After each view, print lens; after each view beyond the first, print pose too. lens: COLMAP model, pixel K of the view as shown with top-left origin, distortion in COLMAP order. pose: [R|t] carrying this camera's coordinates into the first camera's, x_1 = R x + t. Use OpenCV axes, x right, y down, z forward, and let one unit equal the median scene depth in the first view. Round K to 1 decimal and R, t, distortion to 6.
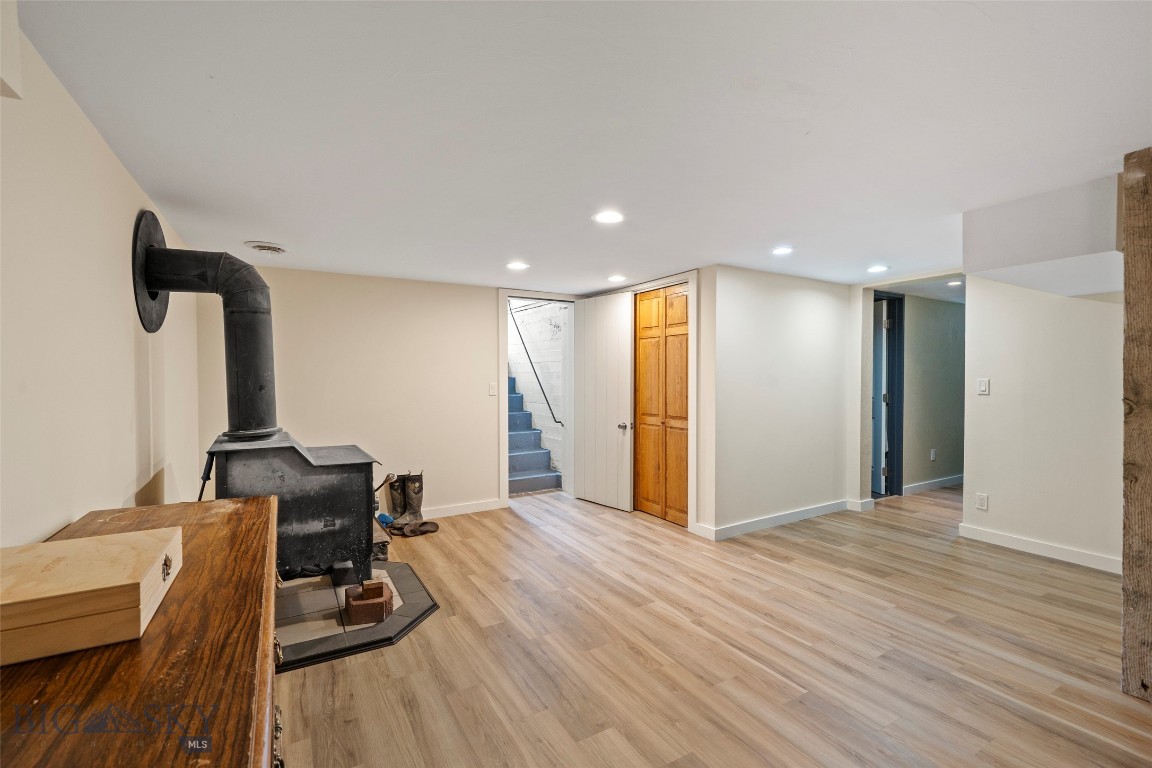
lens RADIAL K [[498.7, 0, 576.0], [0, 498.7, 384.0], [0, 0, 1]] dist [0.000167, -0.000028]
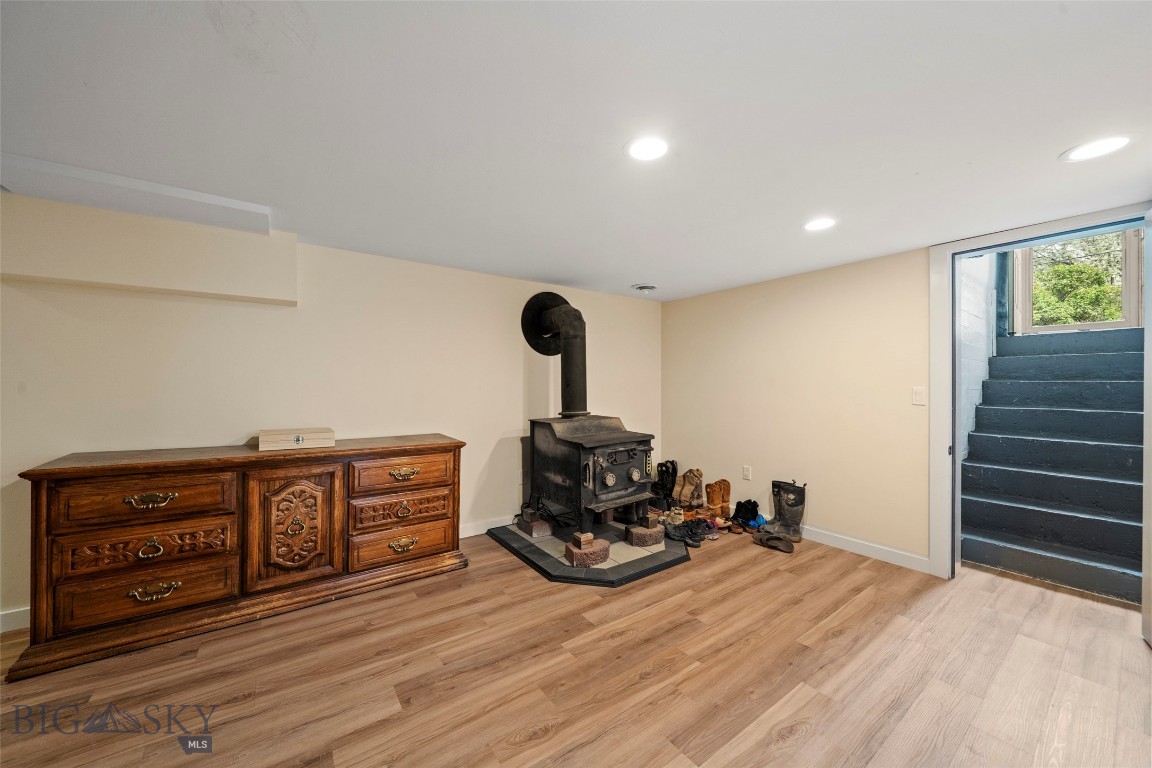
lens RADIAL K [[415.4, 0, 576.0], [0, 415.4, 384.0], [0, 0, 1]] dist [0.000134, -0.000040]
pose [[0.091587, 0.002629, -0.995794, 0.609485], [-0.013781, 0.999904, 0.001372, -0.001395], [0.995702, 0.013597, 0.091614, 0.798748]]
